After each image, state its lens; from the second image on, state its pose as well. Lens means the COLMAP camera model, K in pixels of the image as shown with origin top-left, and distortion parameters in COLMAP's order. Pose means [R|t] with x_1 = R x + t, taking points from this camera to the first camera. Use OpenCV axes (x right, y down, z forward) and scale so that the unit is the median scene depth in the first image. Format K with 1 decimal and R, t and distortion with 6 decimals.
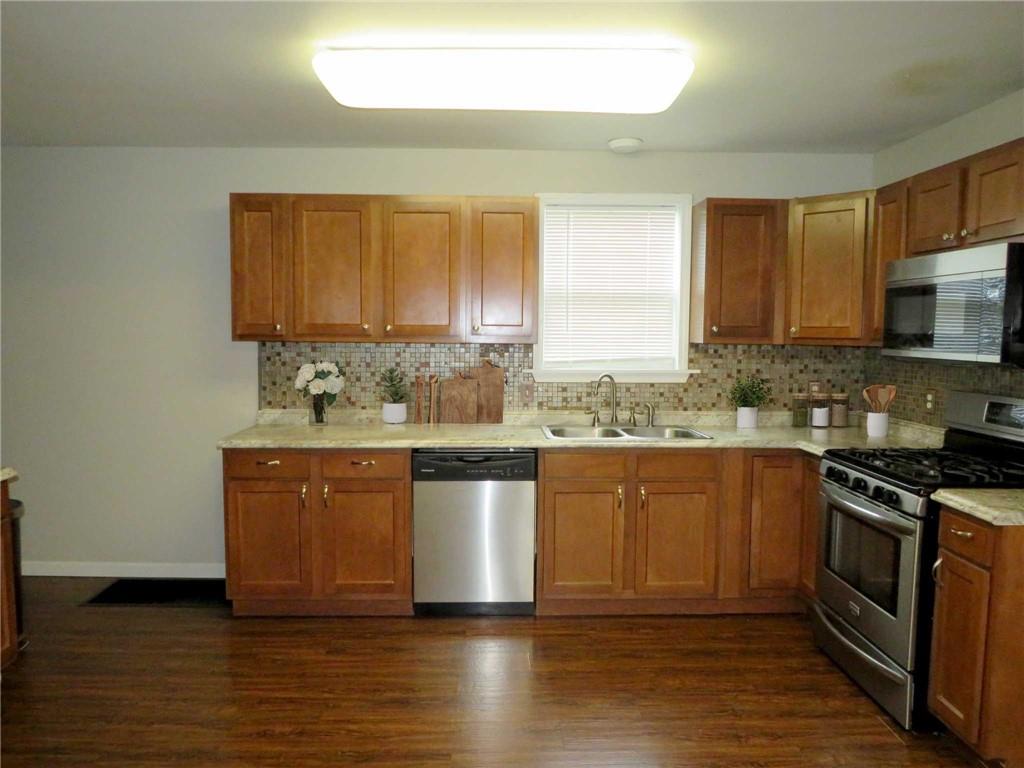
lens RADIAL K [[727.0, 0, 508.3], [0, 727.0, 383.0], [0, 0, 1]] dist [-0.028549, 0.011817]
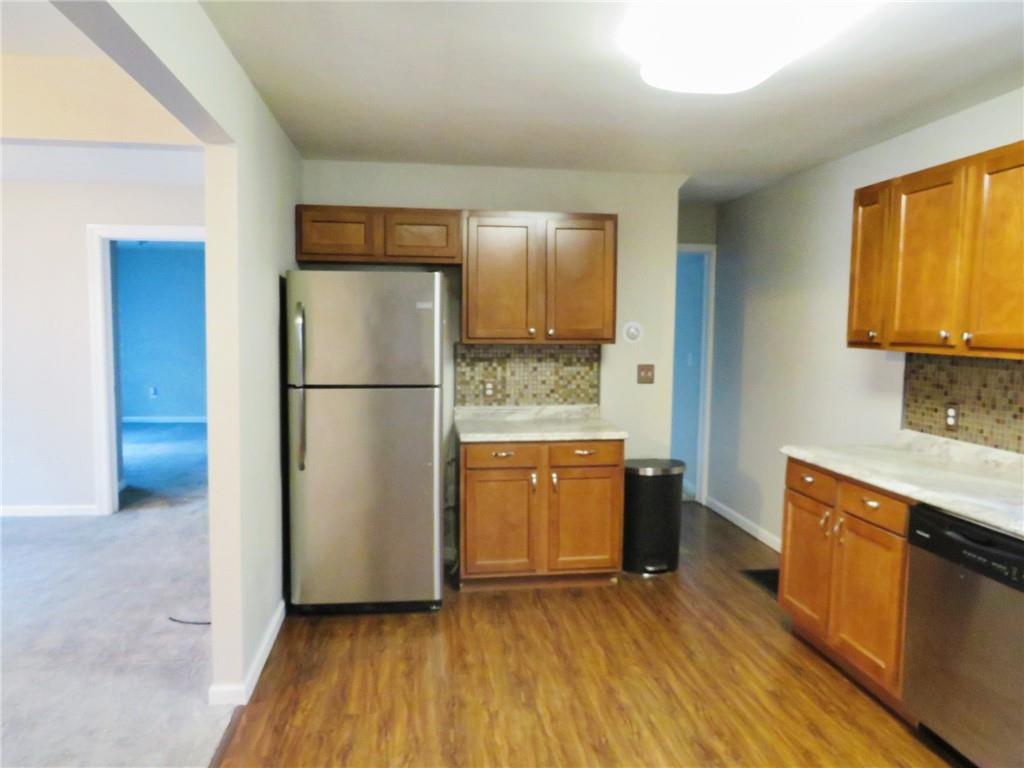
lens RADIAL K [[727.0, 0, 507.6], [0, 727.0, 386.8], [0, 0, 1]] dist [-0.028549, 0.011817]
pose [[0.098161, 0.075356, -0.992313, 0.599733], [-0.084331, 0.994172, 0.067155, -0.041417], [0.991591, 0.077091, 0.103944, 0.559358]]
